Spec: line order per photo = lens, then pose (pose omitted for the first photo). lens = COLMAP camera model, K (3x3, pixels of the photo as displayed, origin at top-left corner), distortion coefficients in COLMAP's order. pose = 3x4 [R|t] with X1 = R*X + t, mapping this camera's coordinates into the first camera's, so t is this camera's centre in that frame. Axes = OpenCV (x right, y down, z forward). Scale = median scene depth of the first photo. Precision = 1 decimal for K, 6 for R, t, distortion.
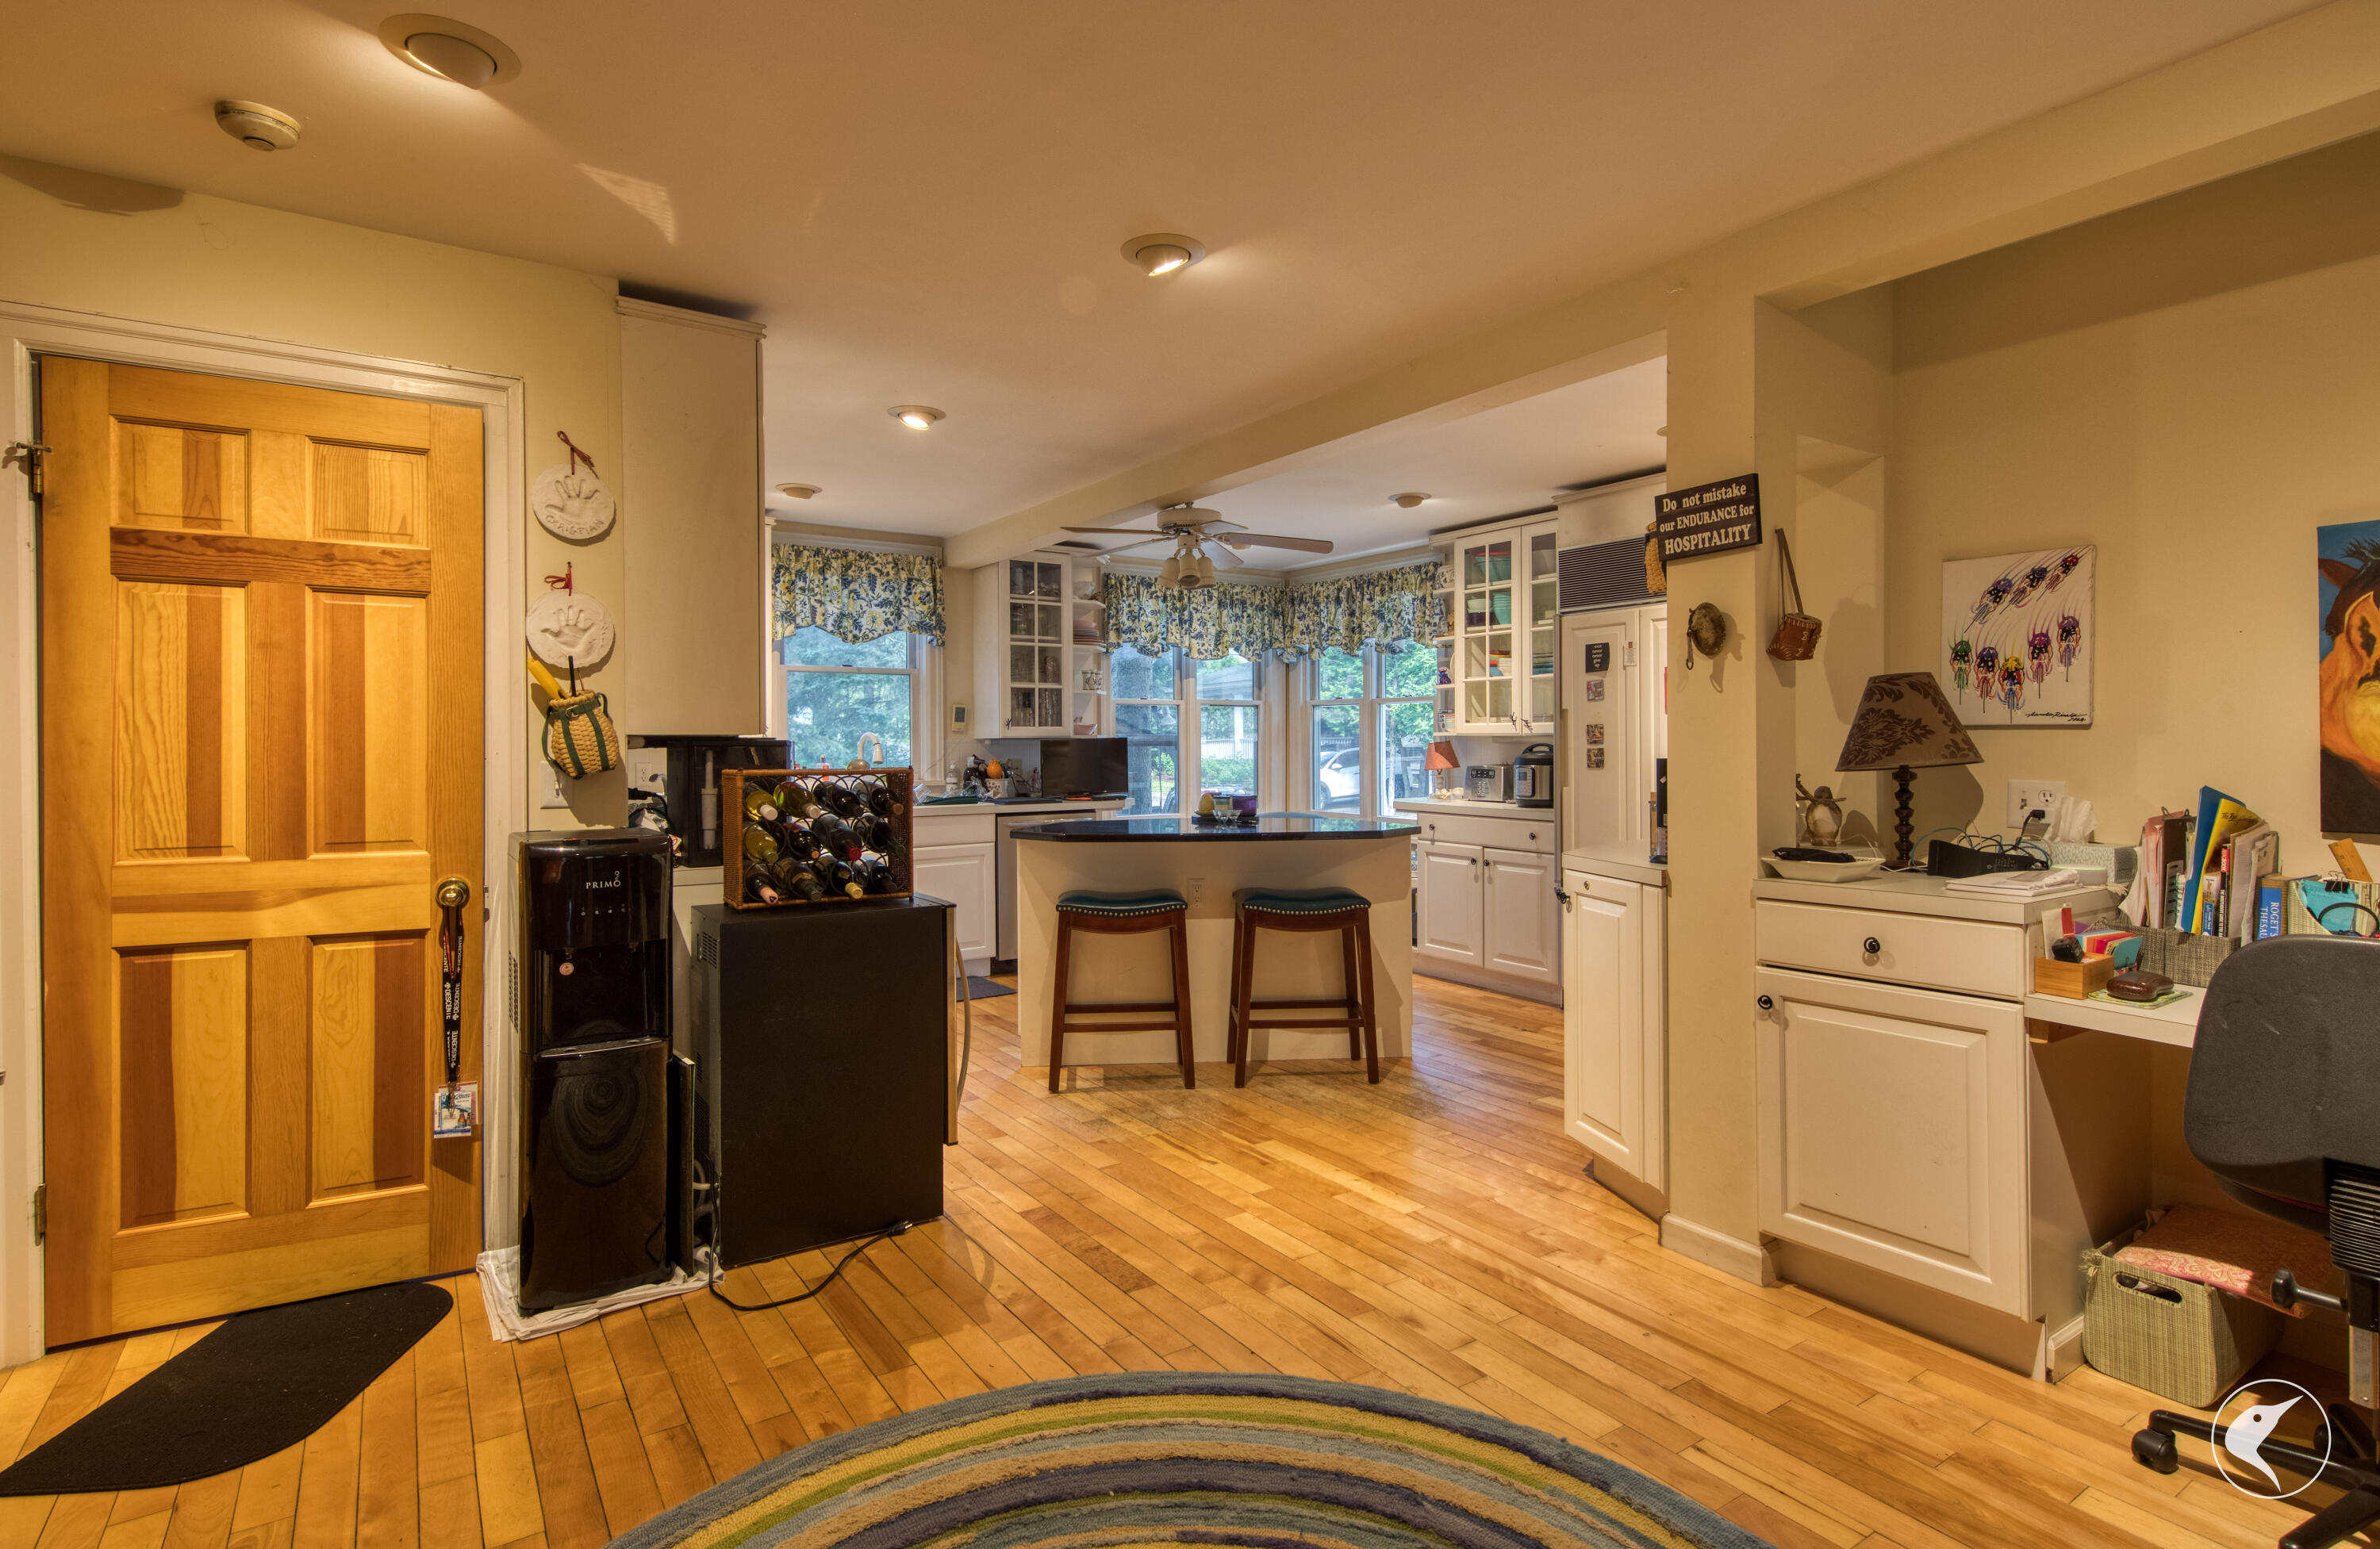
lens RADIAL K [[1454.9, 0, 1194.7], [0, 1454.9, 722.1], [0, 0, 1]] dist [0.002408, 0.000471]
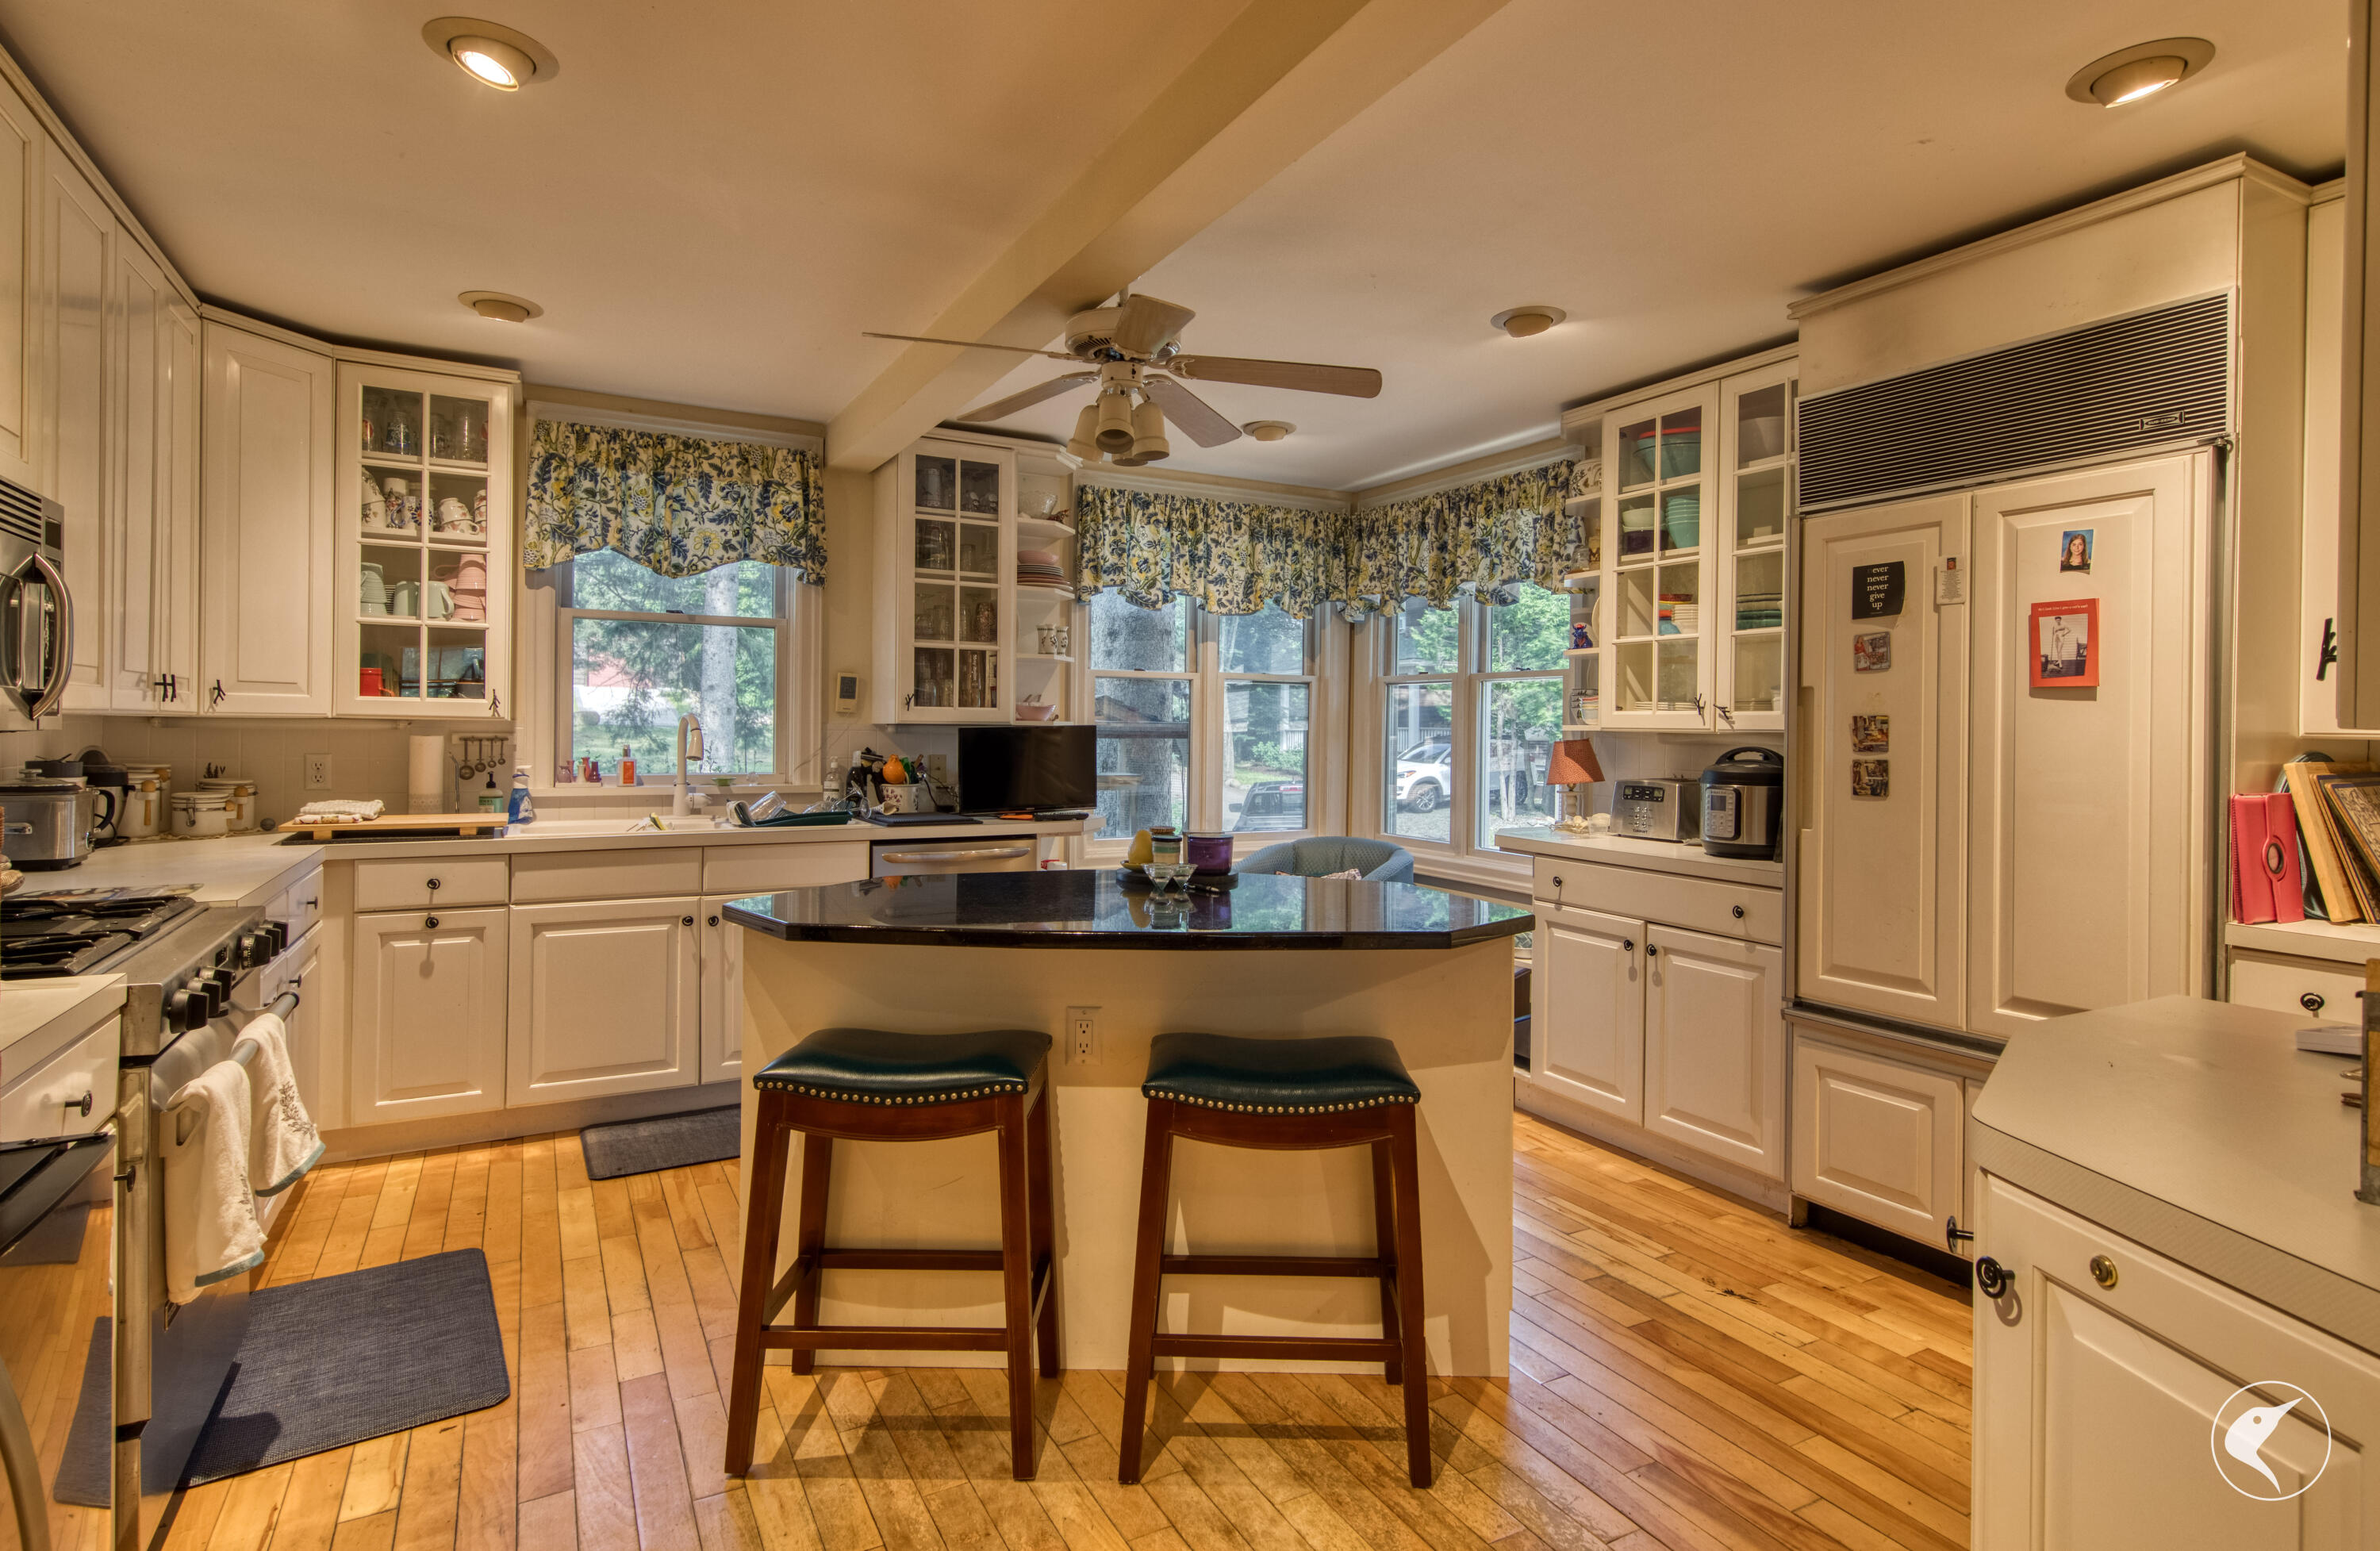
lens RADIAL K [[1455.1, 0, 1194.7], [0, 1455.1, 723.1], [0, 0, 1]] dist [0.002408, 0.000471]
pose [[0.996352, 0.015543, -0.083912, 0.057918], [-0.014742, 0.999840, 0.010157, 0.002093], [0.084056, -0.008883, 0.996421, 0.357740]]
